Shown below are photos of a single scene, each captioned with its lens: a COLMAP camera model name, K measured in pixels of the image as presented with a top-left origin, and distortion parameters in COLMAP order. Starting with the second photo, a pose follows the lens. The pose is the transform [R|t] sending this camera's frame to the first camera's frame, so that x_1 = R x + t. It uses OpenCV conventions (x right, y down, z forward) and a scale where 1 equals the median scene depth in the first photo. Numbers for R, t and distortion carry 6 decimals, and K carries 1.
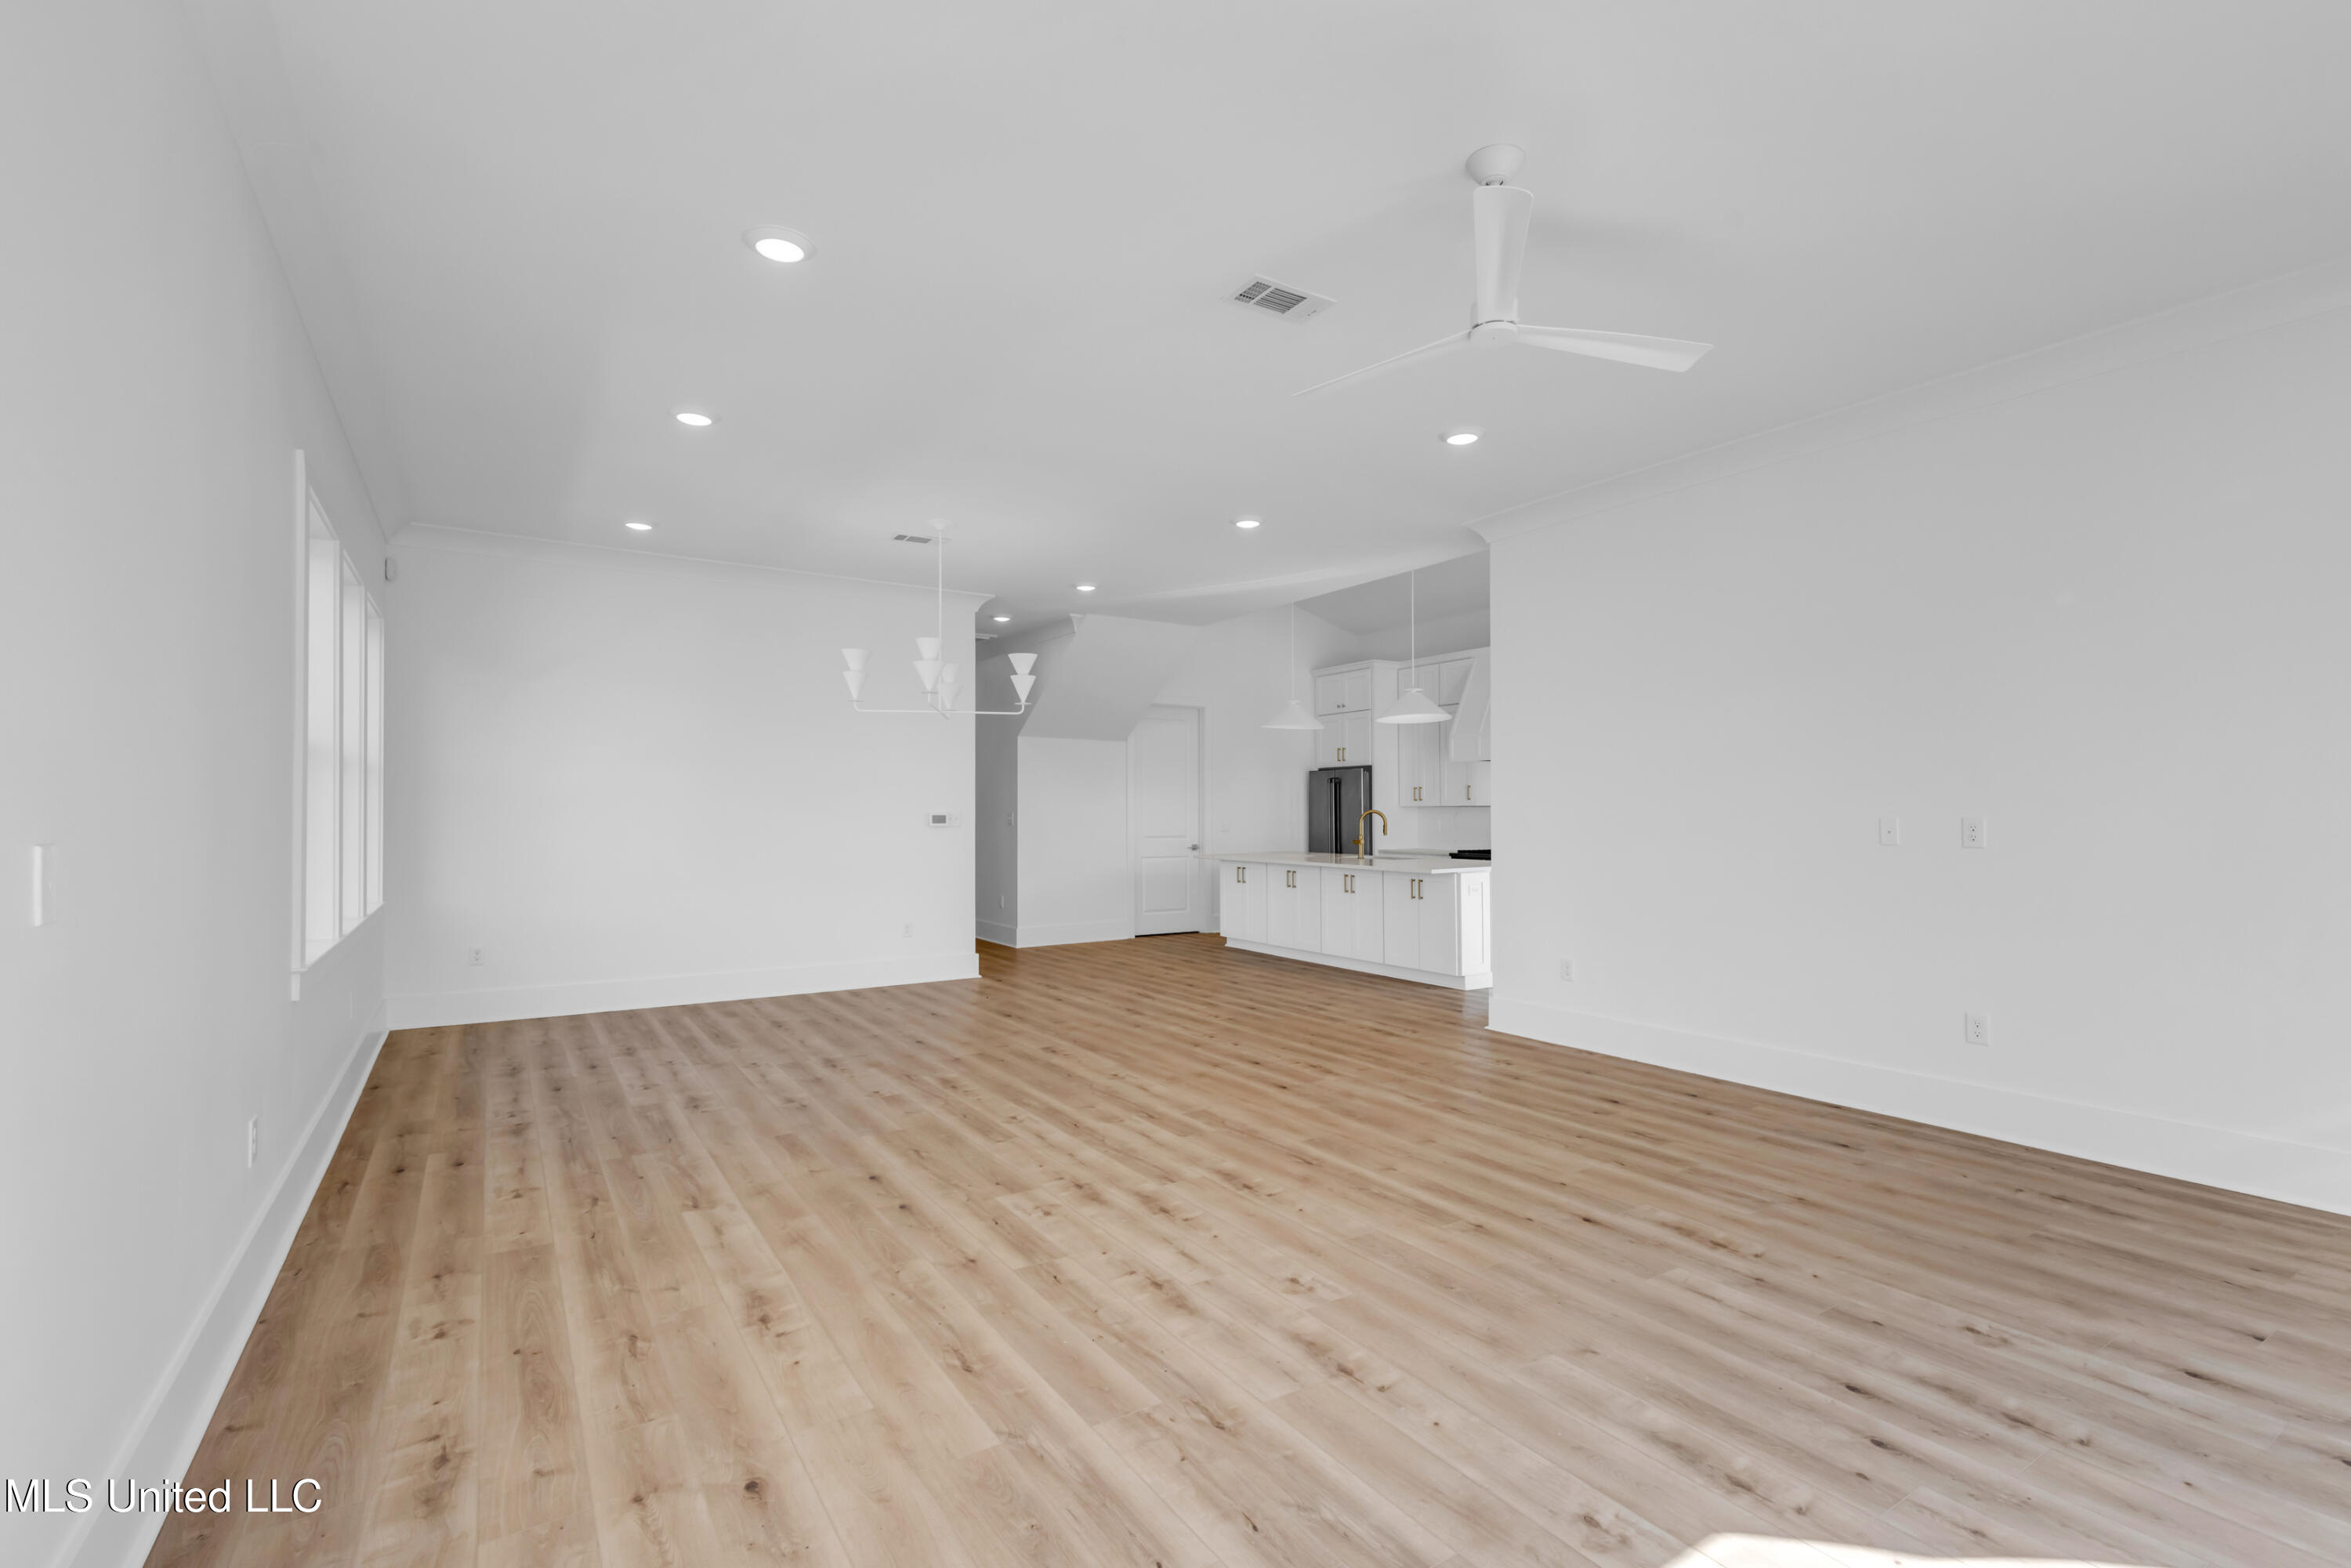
lens RADIAL K [[1069.7, 0, 1186.7], [0, 1069.7, 781.5], [0, 0, 1]] dist [-0.002929, -0.000622]
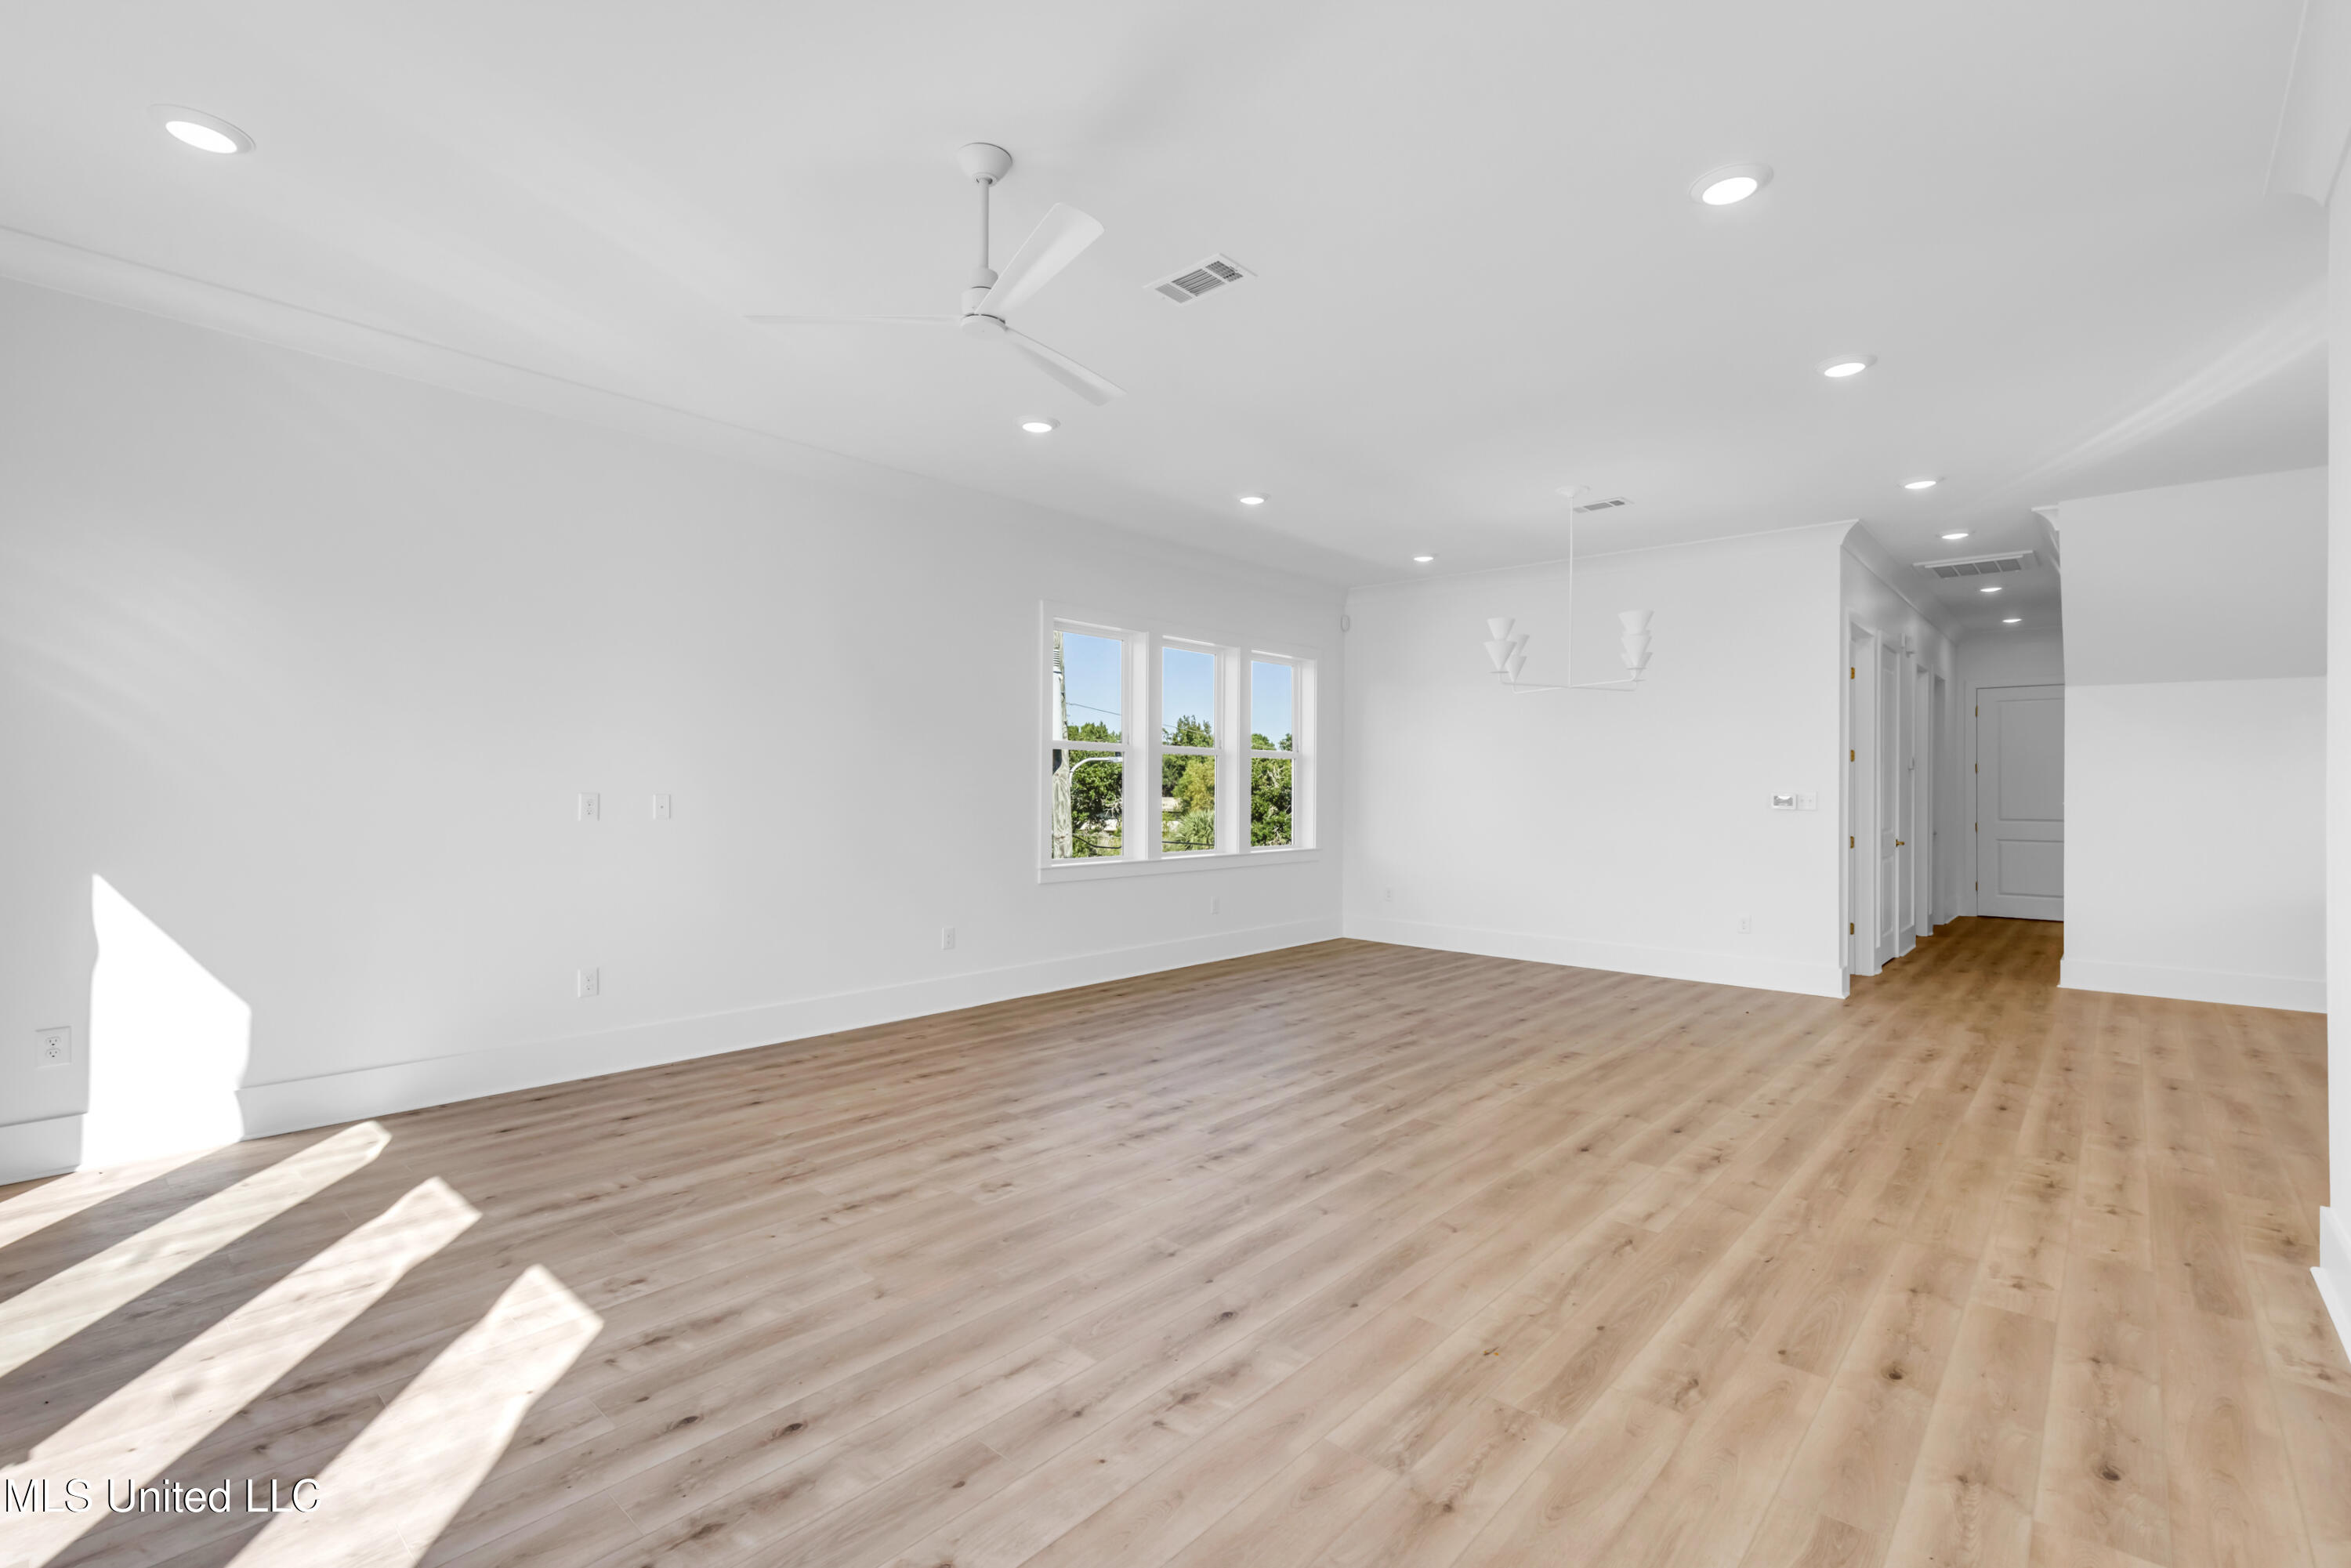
lens RADIAL K [[1069.7, 0, 1188.4], [0, 1069.7, 788.0], [0, 0, 1]] dist [-0.002929, -0.000622]
pose [[0.265211, 0.008438, -0.964154, 1.026043], [0.014982, 0.999805, 0.012871, 0.013592], [0.964074, -0.017858, 0.265033, 0.708365]]
